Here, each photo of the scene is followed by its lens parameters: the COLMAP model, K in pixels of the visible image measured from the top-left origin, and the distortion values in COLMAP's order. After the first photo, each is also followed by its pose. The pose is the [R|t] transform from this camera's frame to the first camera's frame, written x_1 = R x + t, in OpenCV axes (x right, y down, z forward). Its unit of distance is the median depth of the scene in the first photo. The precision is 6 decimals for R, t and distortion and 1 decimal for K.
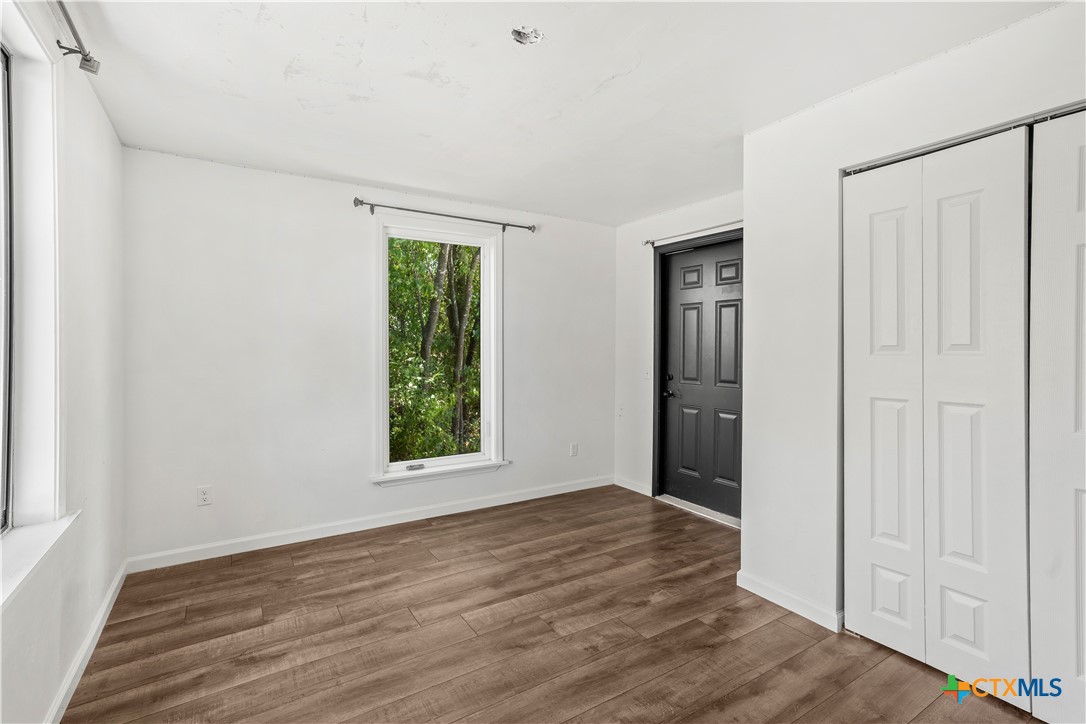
lens RADIAL K [[499.7, 0, 549.0], [0, 499.7, 342.2], [0, 0, 1]] dist [-0.033680, 0.024854]
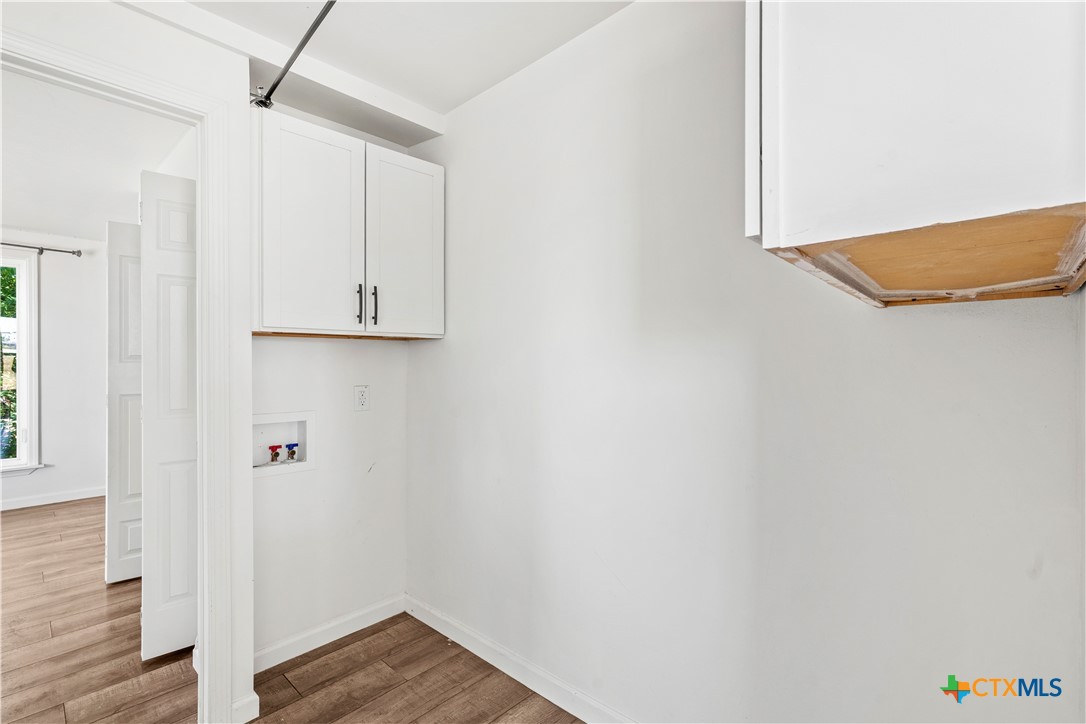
lens RADIAL K [[491.8, 0, 537.1], [0, 491.8, 359.9], [0, 0, 1]] dist [-0.026331, 0.019831]
pose [[0.968008, -0.001102, 0.250917, 0.983969], [-0.000725, 0.999974, 0.007189, -0.001043], [-0.250918, -0.007141, 0.967982, -0.440825]]
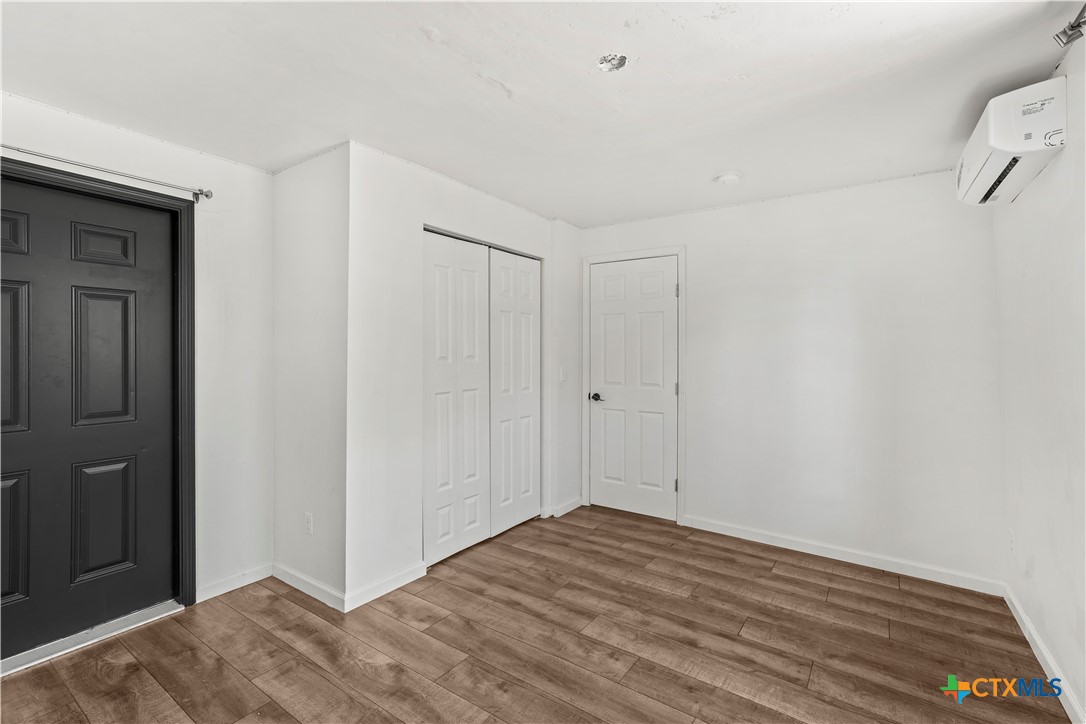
lens RADIAL K [[487.8, 0, 543.4], [0, 487.8, 348.8], [0, 0, 1]] dist [0.015761, -0.000545]
pose [[-0.372945, 0.004757, 0.927841, -0.576154], [-0.005004, 0.999962, -0.007138, -0.004493], [-0.927840, -0.007305, -0.372907, 0.924113]]
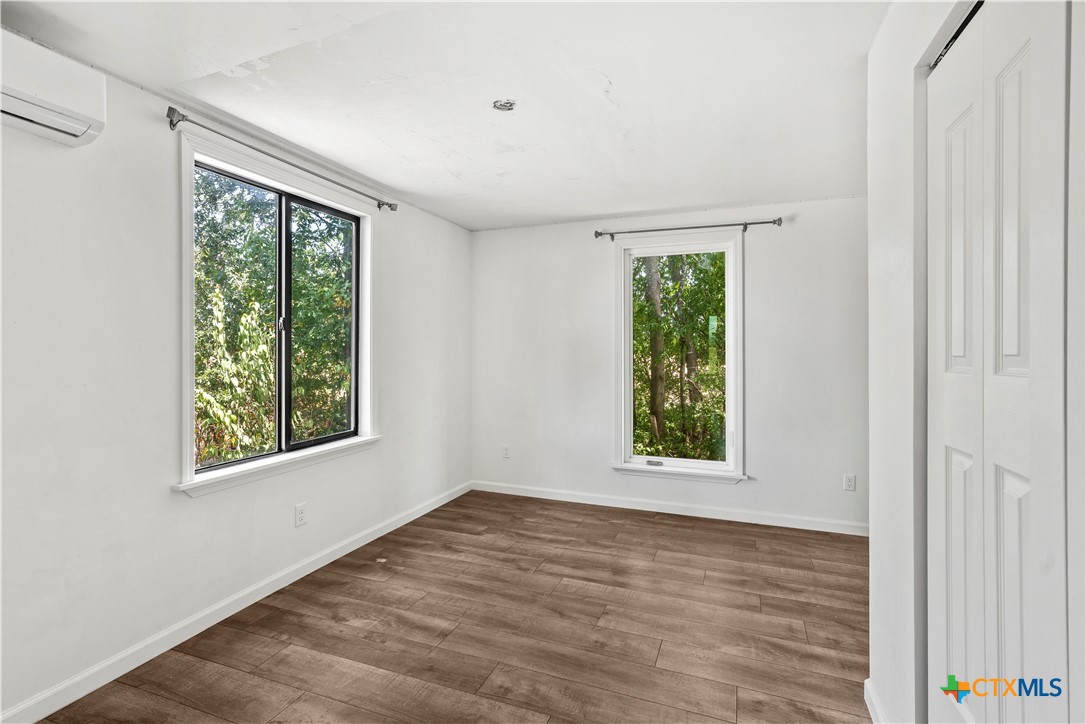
lens RADIAL K [[499.7, 0, 549.0], [0, 499.7, 342.2], [0, 0, 1]] dist [-0.033680, 0.024854]
pose [[0.595721, -0.010246, -0.803126, 0.625989], [0.000918, 0.999927, -0.012075, -0.002519], [0.803191, 0.006456, 0.595687, 0.208385]]
